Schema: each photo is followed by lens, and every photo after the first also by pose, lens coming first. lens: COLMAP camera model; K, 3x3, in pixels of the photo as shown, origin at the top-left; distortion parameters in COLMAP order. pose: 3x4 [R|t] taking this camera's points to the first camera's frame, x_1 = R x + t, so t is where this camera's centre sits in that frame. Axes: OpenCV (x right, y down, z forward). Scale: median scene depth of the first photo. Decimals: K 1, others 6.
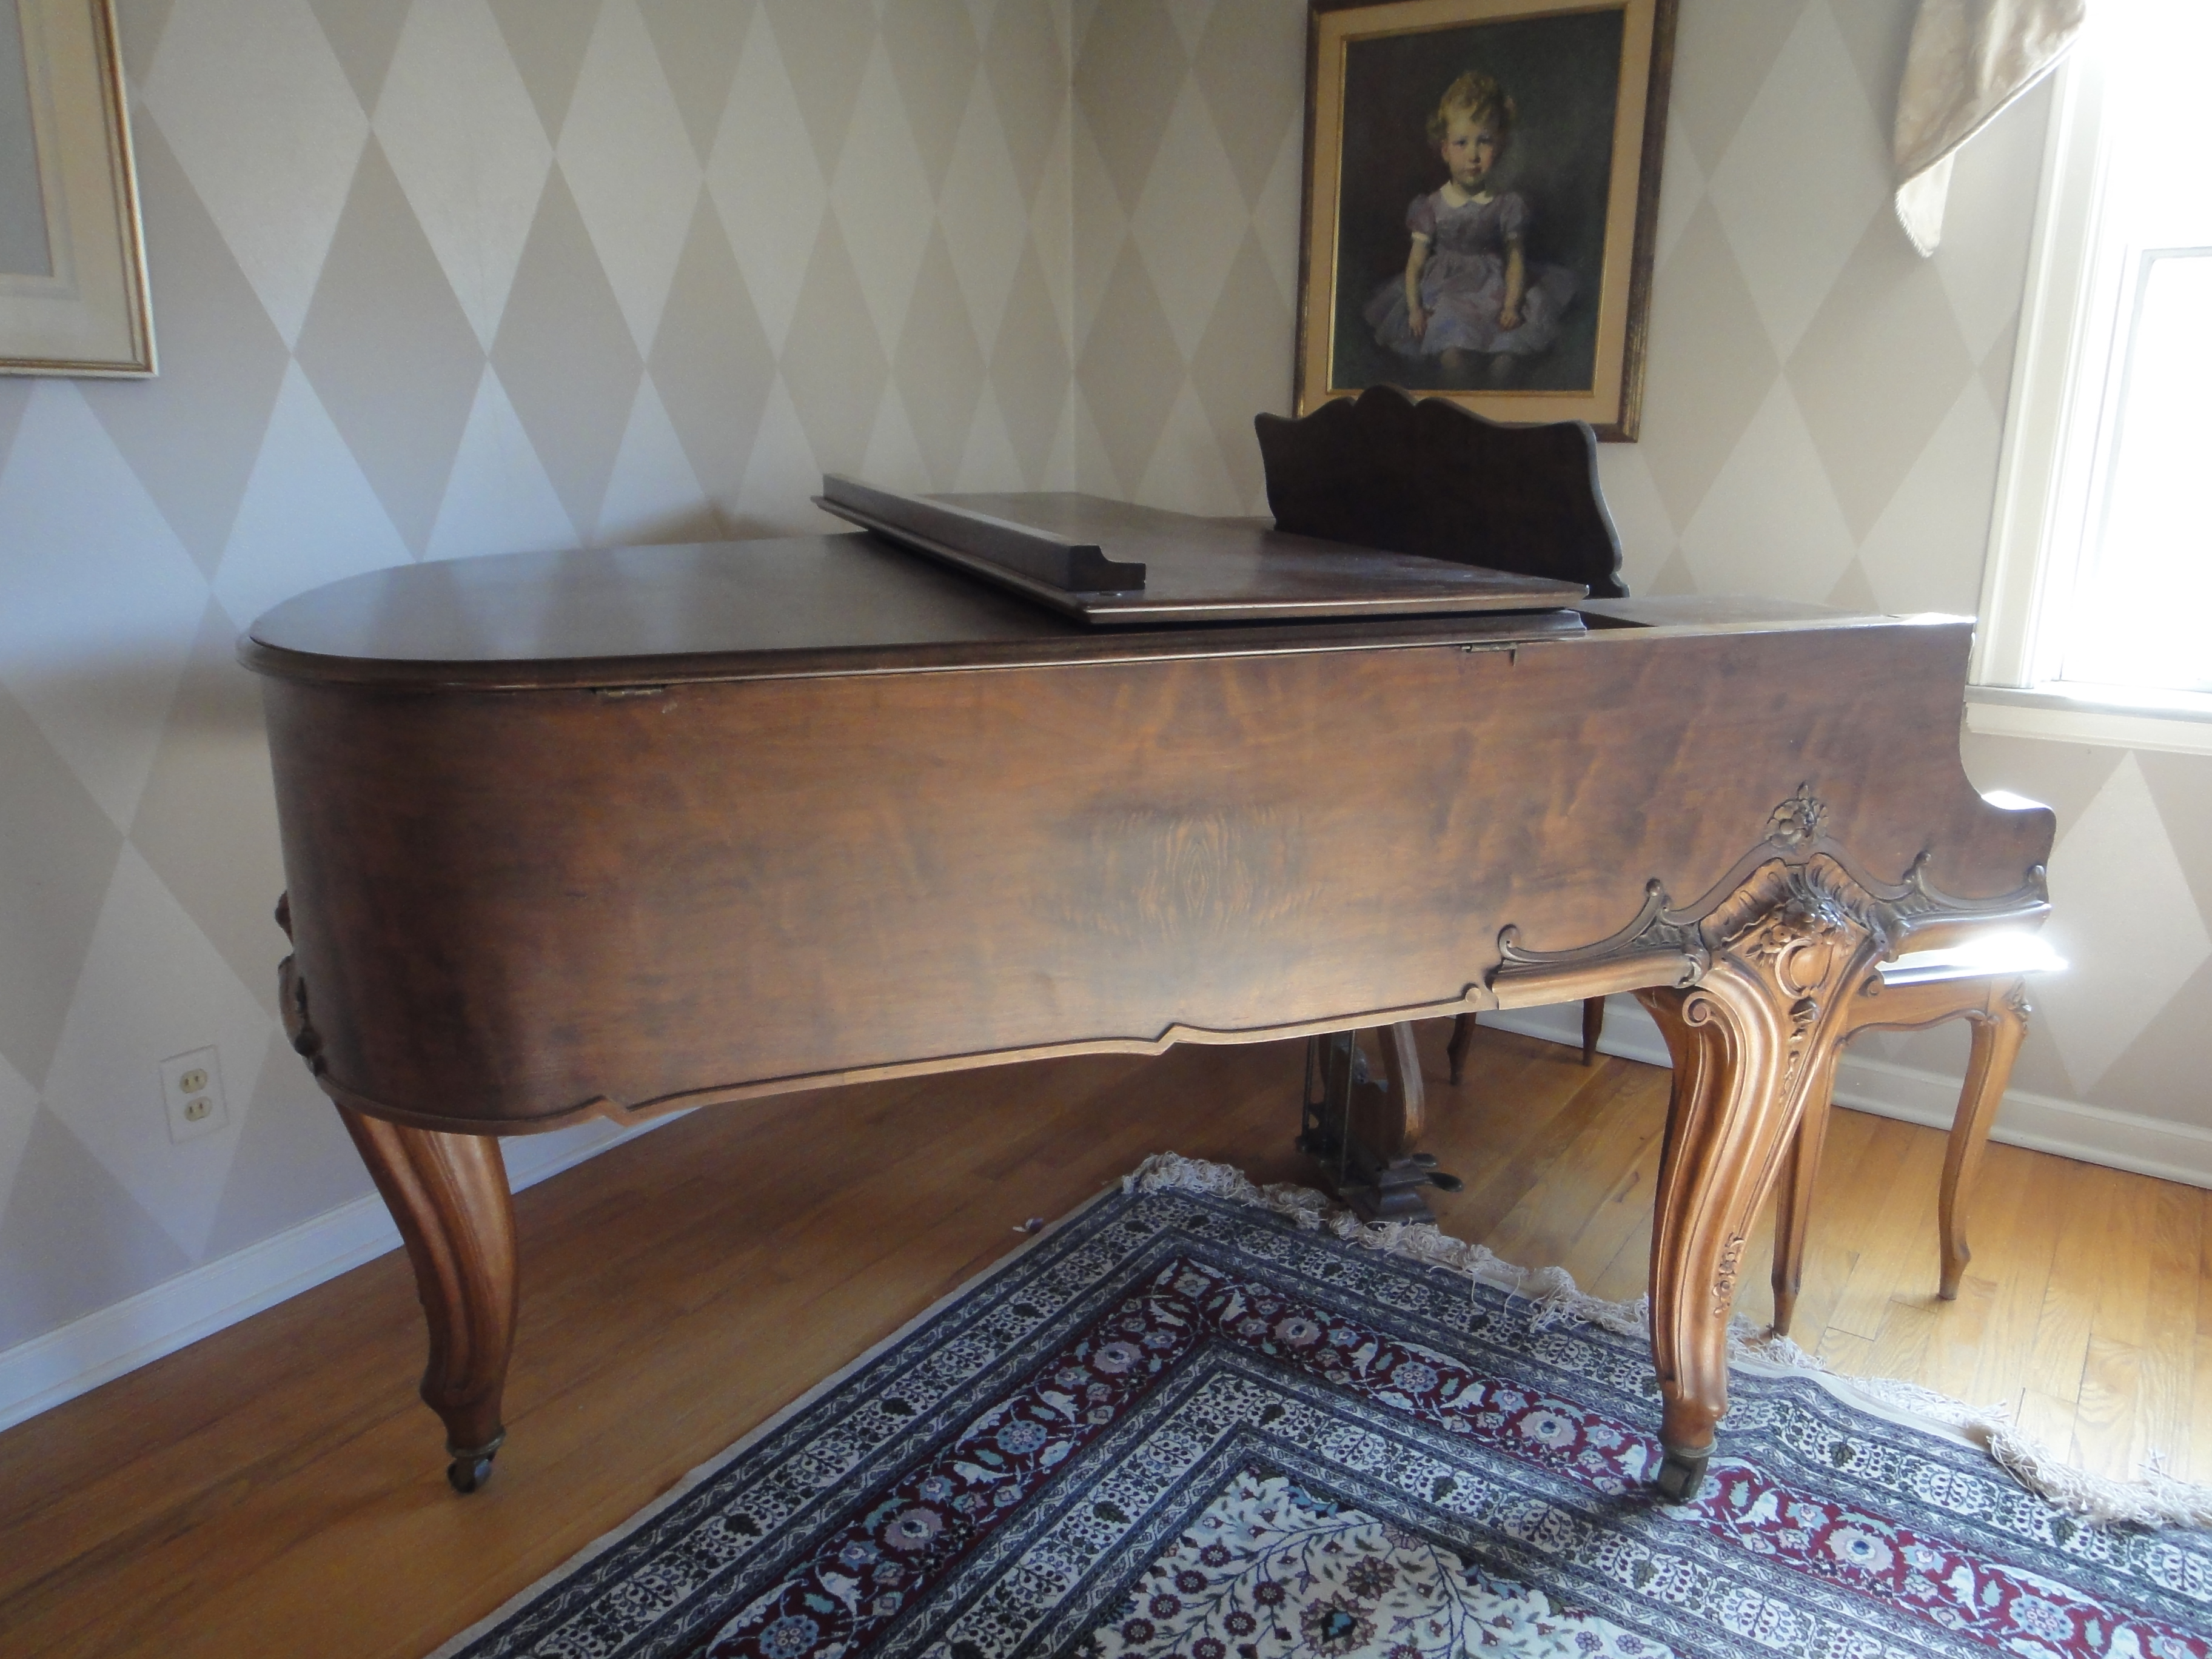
lens RADIAL K [[1571.8, 0, 1106.2], [0, 1571.8, 808.7], [0, 0, 1]] dist [-0.005765, -0.004384]
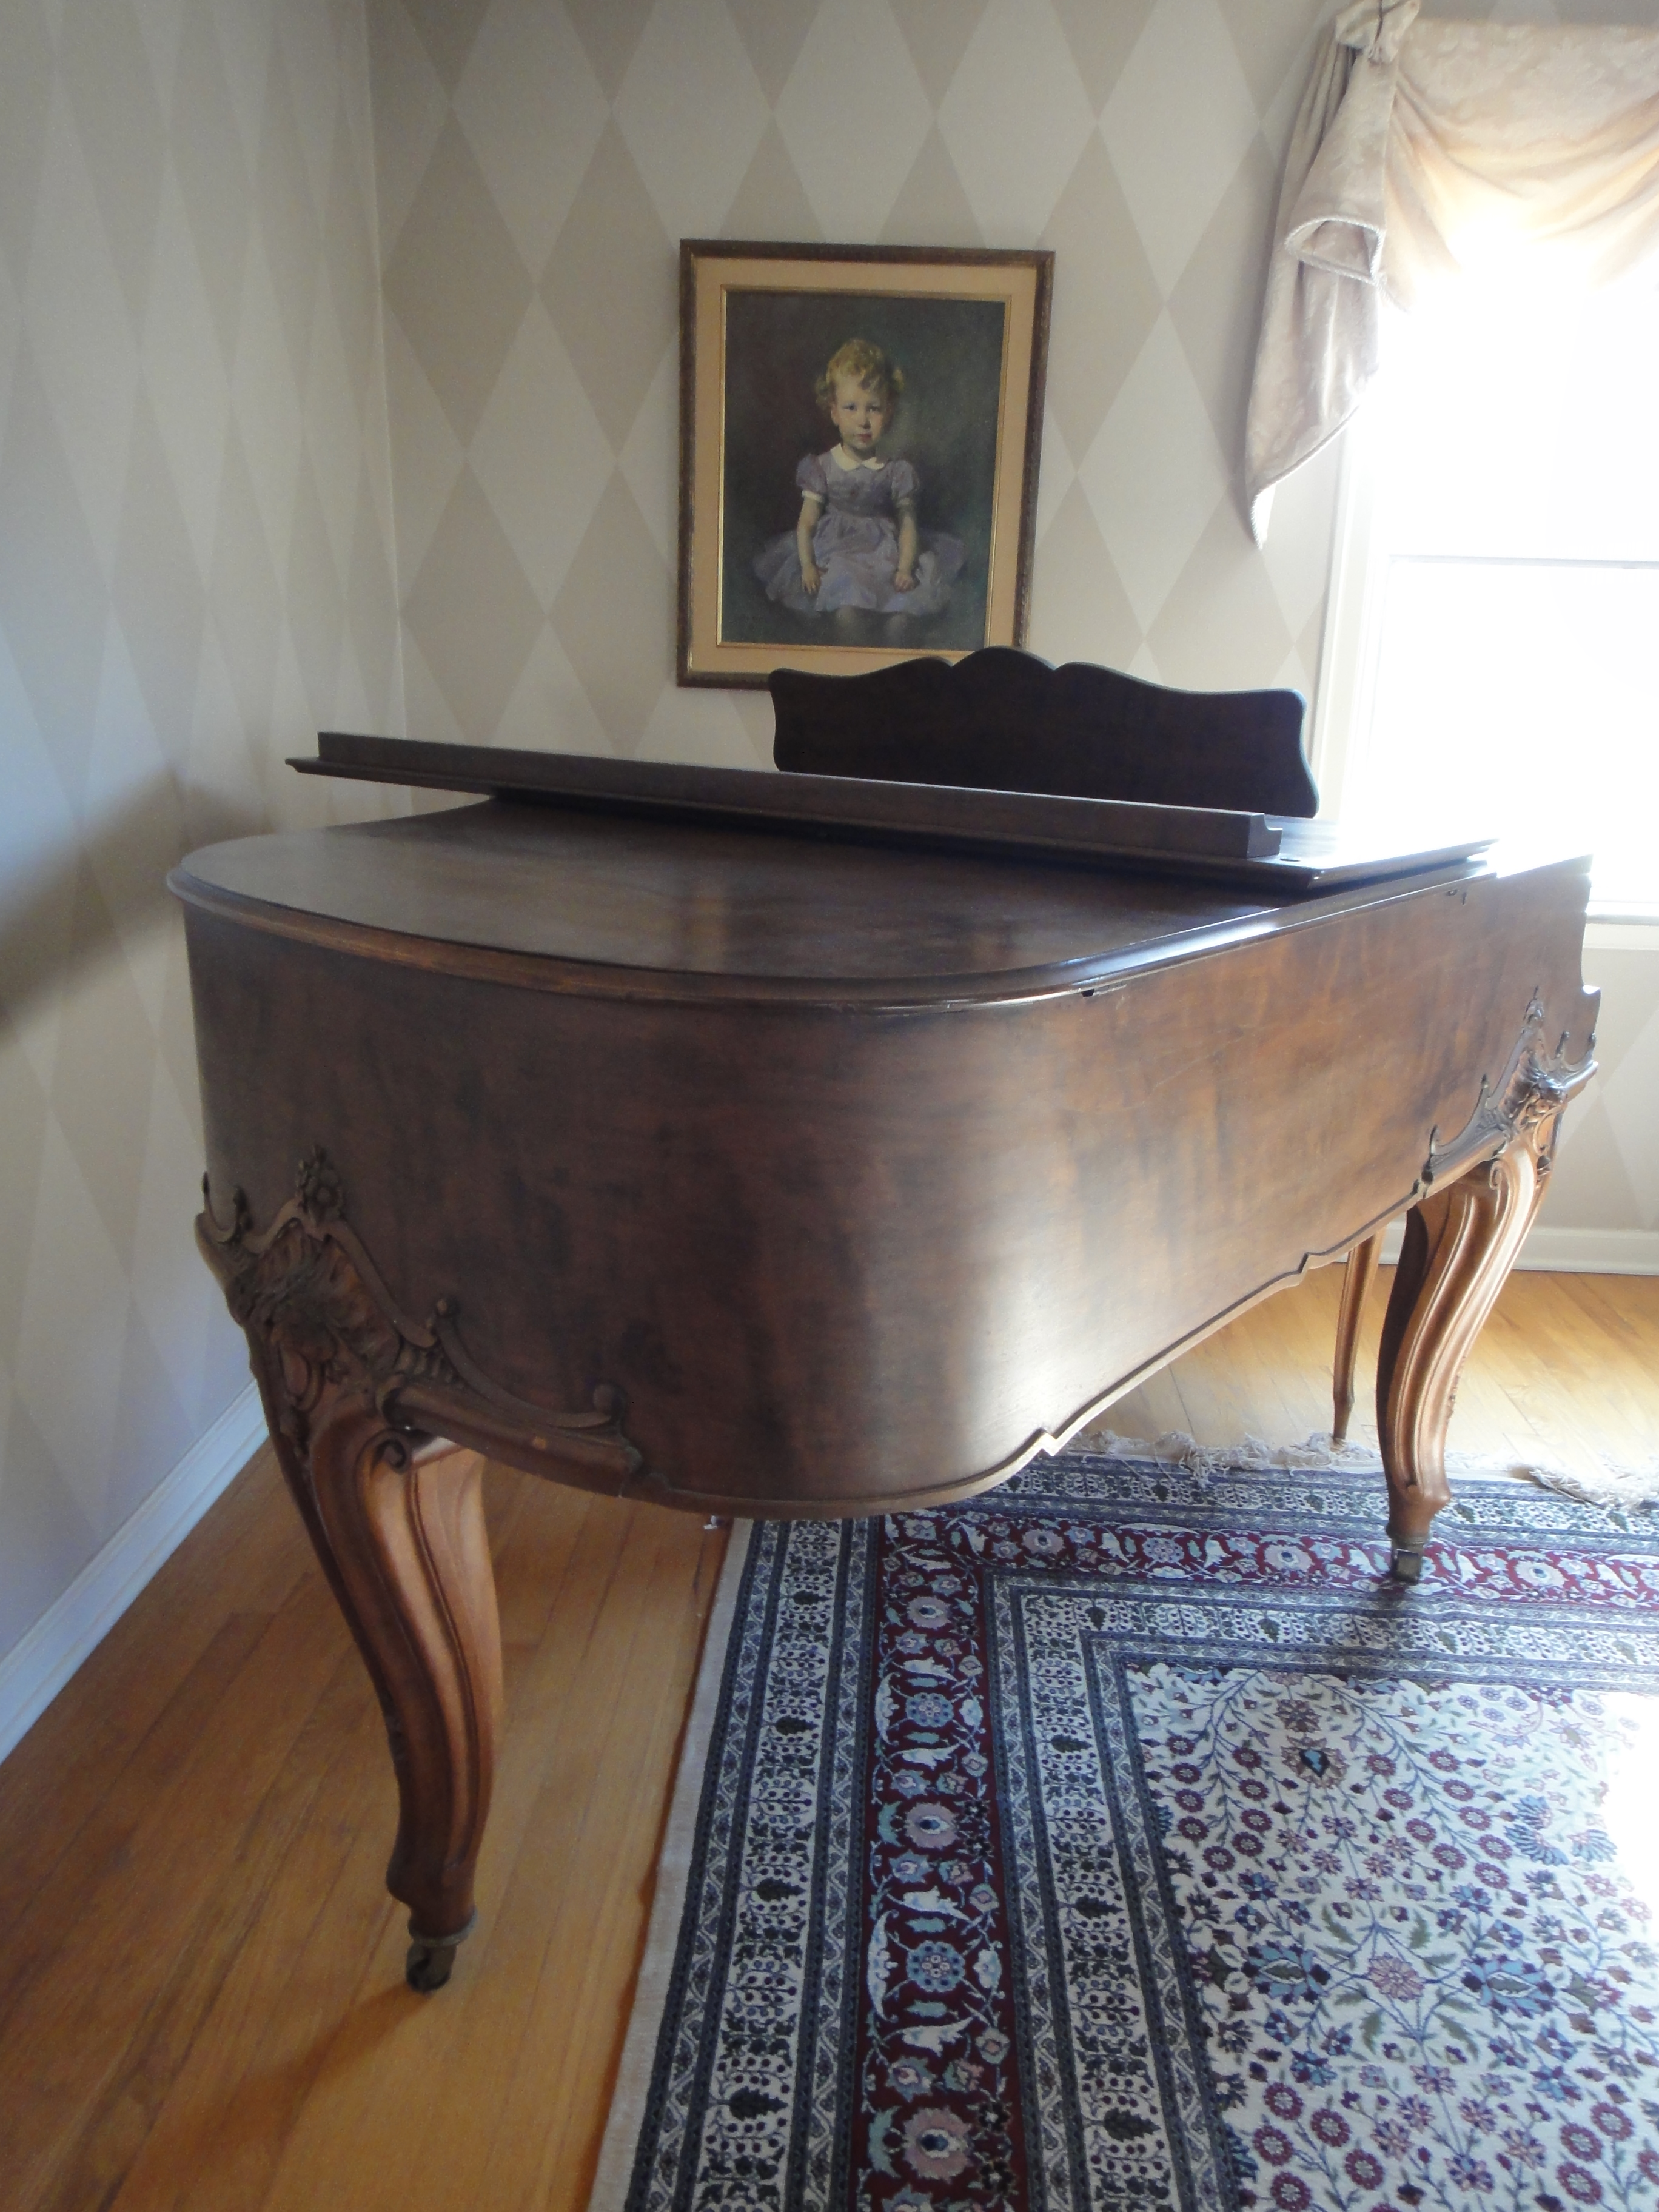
lens RADIAL K [[1571.8, 0, 829.5], [0, 1571.8, 1106.0], [0, 0, 1]] dist [-0.005765, -0.004384]
pose [[0.846187, -0.125564, 0.517882, -0.595794], [0.106286, 0.992084, 0.066874, -0.056583], [-0.522179, -0.001545, 0.852834, 0.186971]]
